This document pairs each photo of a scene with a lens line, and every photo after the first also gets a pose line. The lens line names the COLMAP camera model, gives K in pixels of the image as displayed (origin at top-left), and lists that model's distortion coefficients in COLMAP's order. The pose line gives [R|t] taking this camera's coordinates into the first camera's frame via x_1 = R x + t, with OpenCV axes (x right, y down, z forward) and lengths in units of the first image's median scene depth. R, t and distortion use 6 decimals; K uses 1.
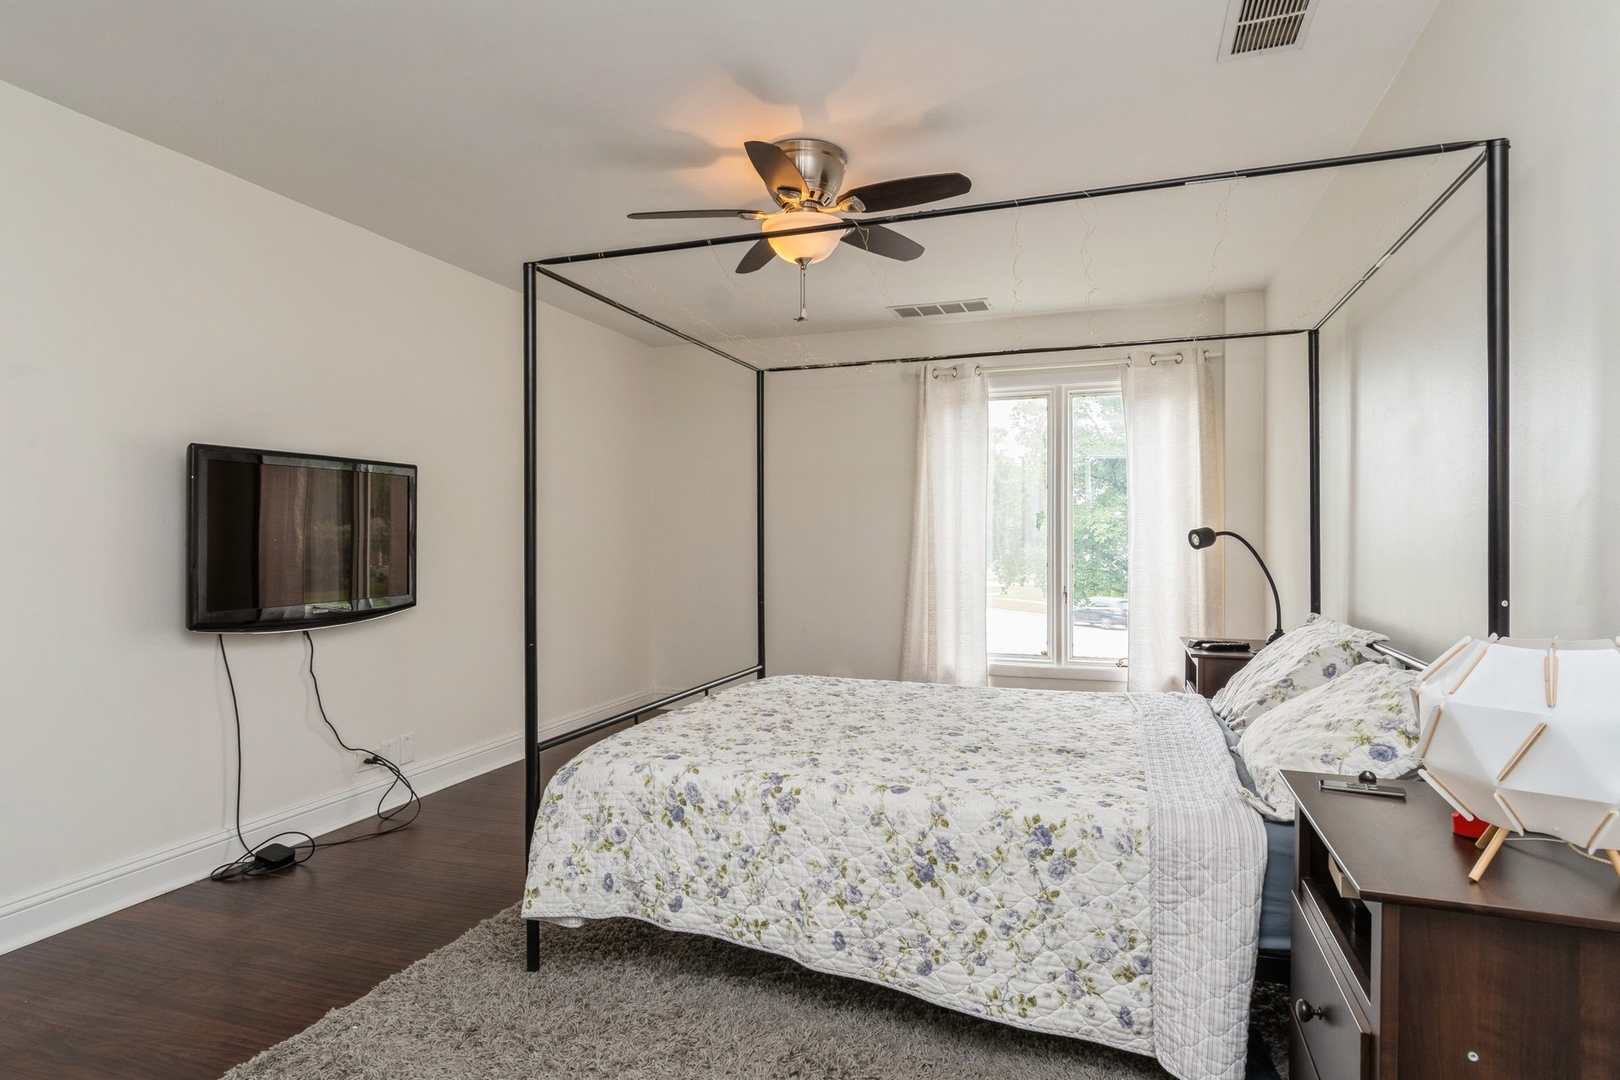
lens RADIAL K [[872.9, 0, 796.6], [0, 872.9, 540.4], [0, 0, 1]] dist [0.011390, -0.000179]
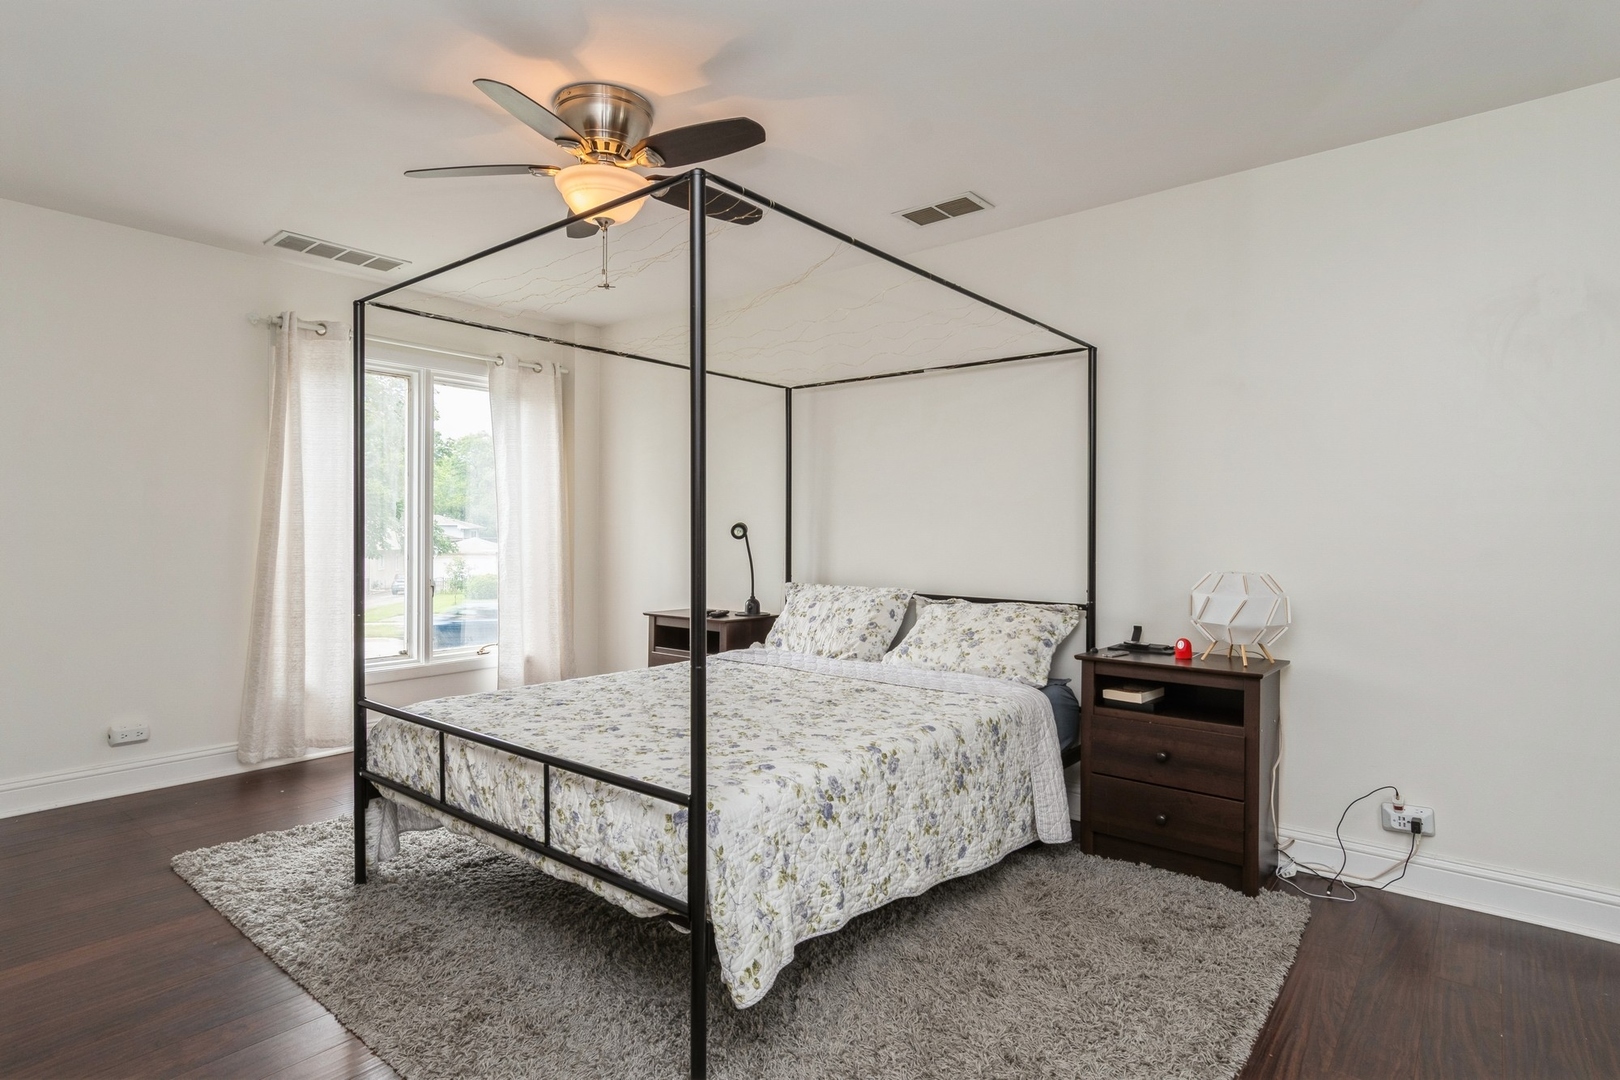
lens RADIAL K [[872.9, 0, 795.4], [0, 872.9, 534.8], [0, 0, 1]] dist [0.011390, -0.000179]
pose [[0.333873, 0.000065, 0.942618, -1.111973], [-0.001313, 0.999999, 0.000396, 0.002674], [-0.942617, -0.001370, 0.333873, 0.736476]]
